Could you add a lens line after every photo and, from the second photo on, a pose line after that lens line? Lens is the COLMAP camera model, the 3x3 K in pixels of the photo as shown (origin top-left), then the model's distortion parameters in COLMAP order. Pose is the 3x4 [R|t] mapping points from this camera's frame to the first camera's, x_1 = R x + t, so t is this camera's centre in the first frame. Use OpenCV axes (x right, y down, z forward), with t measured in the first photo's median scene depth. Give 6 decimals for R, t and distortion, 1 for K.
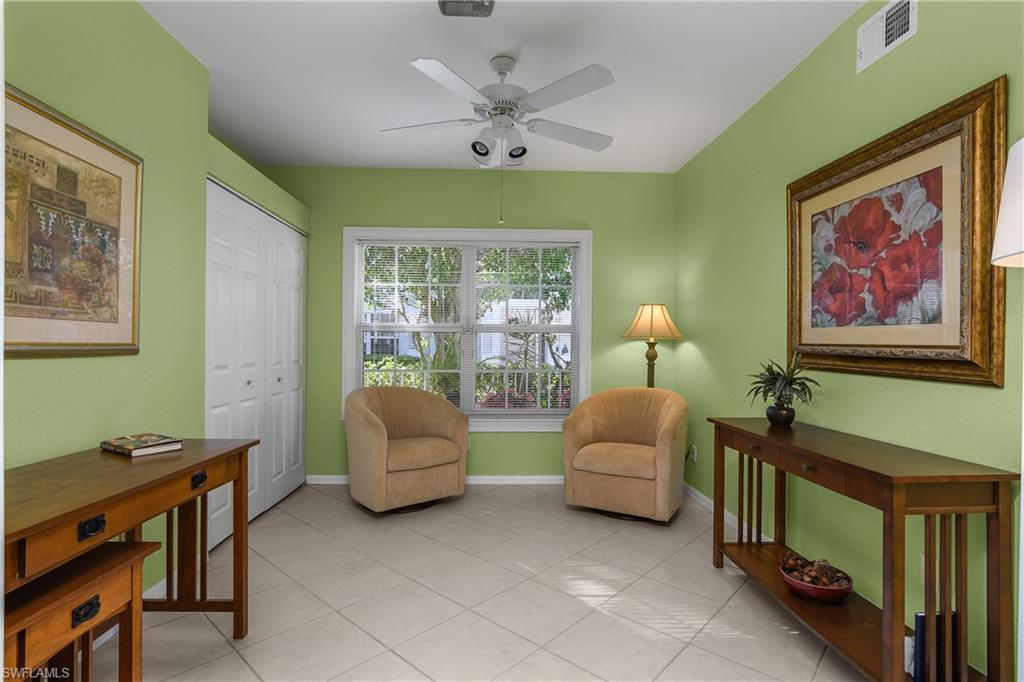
lens RADIAL K [[526.8, 0, 498.3], [0, 526.8, 343.9], [0, 0, 1]] dist [-0.006766, 0.000451]
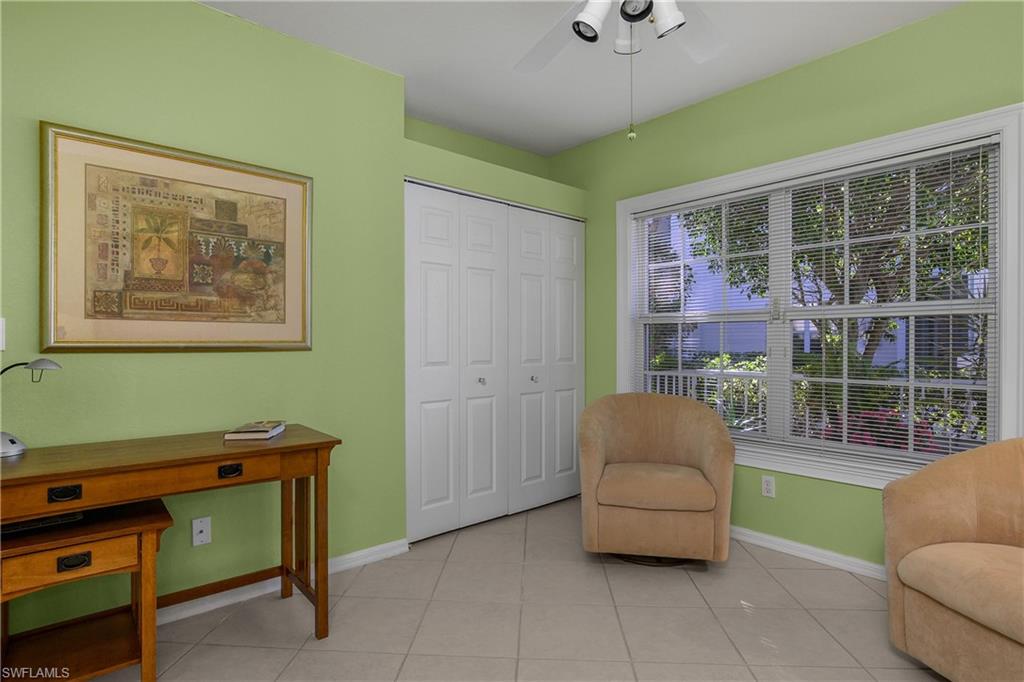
lens RADIAL K [[526.8, 0, 498.3], [0, 526.8, 343.9], [0, 0, 1]] dist [-0.006766, 0.000451]
pose [[0.624868, -0.006817, -0.780701, 0.514913], [0.009749, 0.999952, -0.000928, 0.011928], [0.780669, -0.007031, 0.624905, 0.674559]]
